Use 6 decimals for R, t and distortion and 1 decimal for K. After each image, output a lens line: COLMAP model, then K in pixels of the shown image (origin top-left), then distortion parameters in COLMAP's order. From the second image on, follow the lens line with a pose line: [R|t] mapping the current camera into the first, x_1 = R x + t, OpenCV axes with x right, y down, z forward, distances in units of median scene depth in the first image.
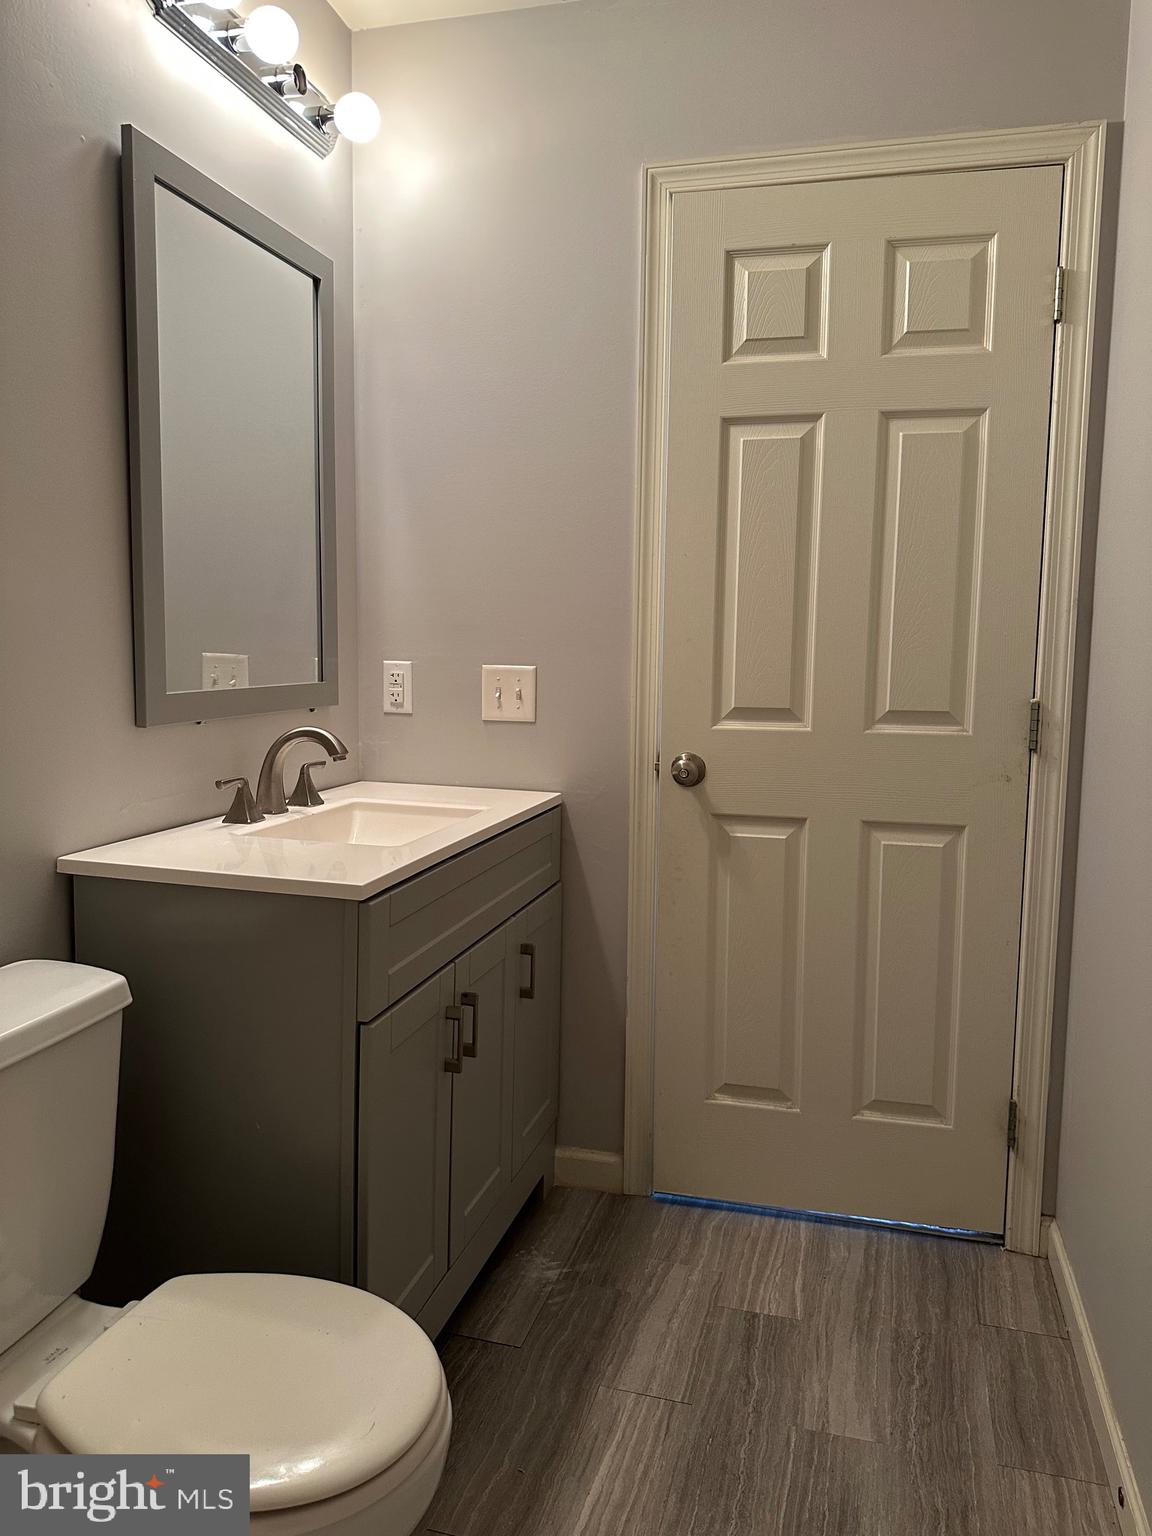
lens RADIAL K [[1082.6, 0, 576.0], [0, 1082.6, 768.0], [0, 0, 1]] dist [0.124165, -0.159200]
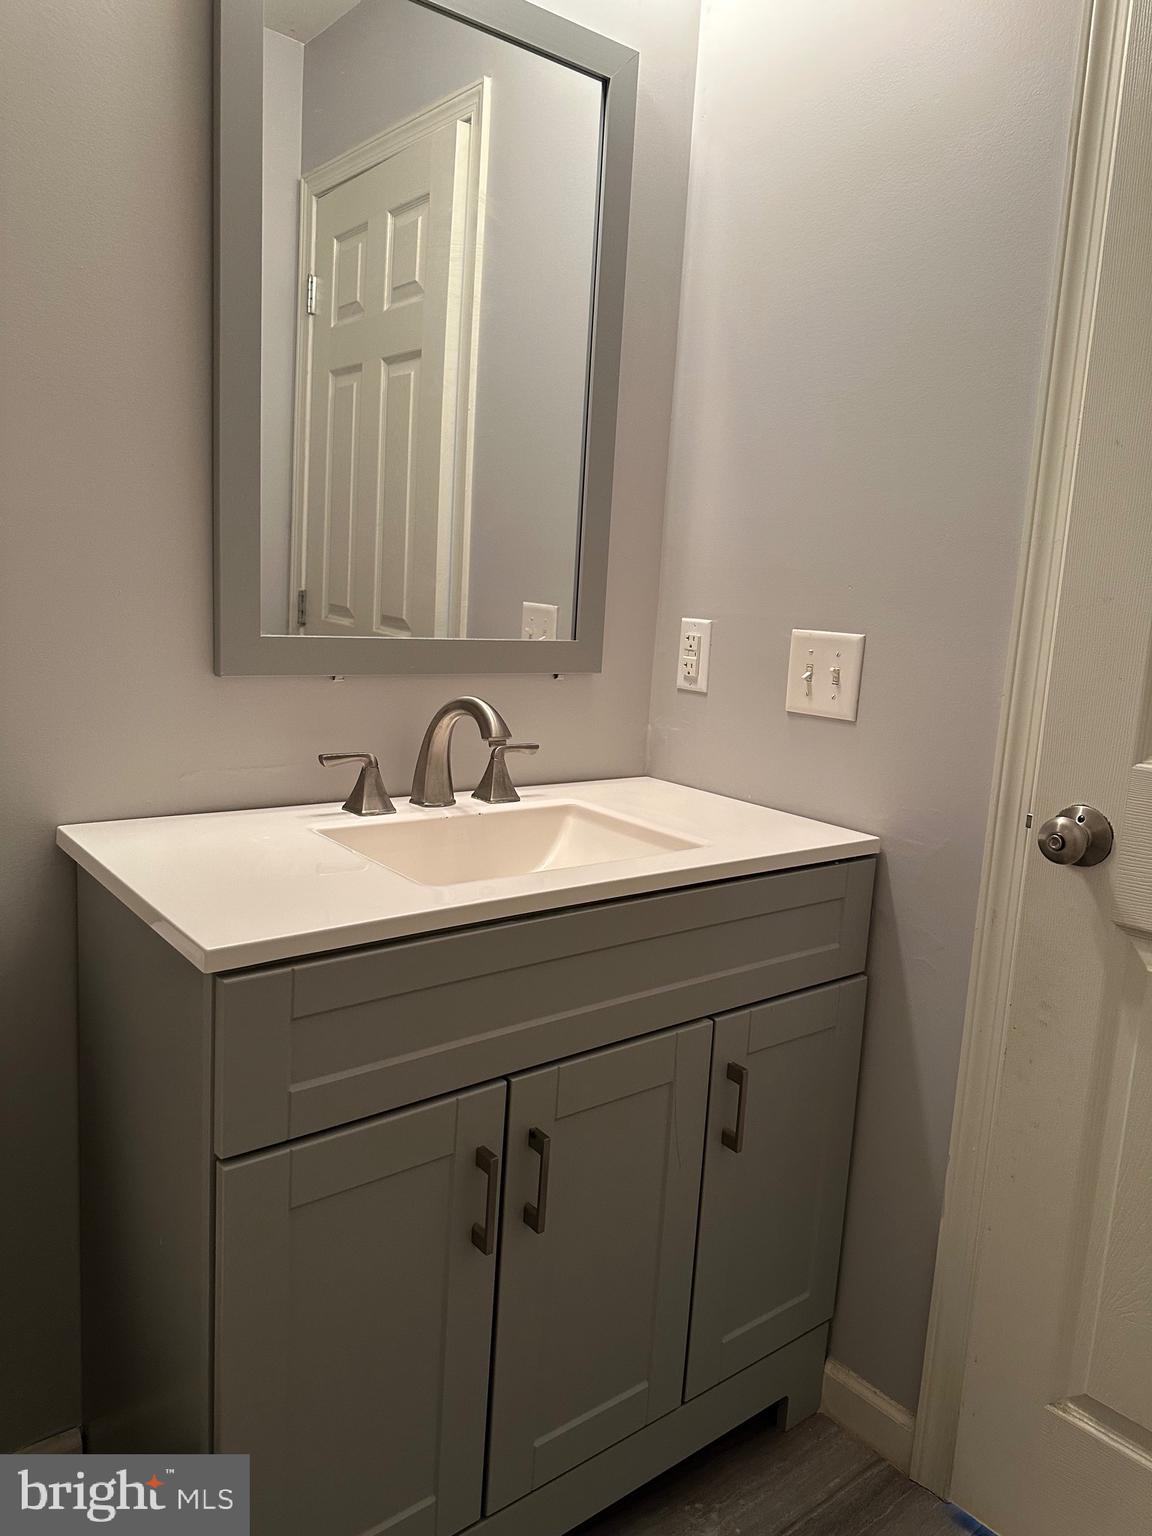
lens RADIAL K [[1073.4, 0, 572.2], [0, 1073.4, 773.7], [0, 0, 1]] dist [0.073707, -0.082893]
pose [[0.815050, 0.128501, -0.564961, 0.192136], [-0.111448, 0.991657, 0.064771, -0.034421], [0.568571, 0.010172, 0.822571, 0.376669]]
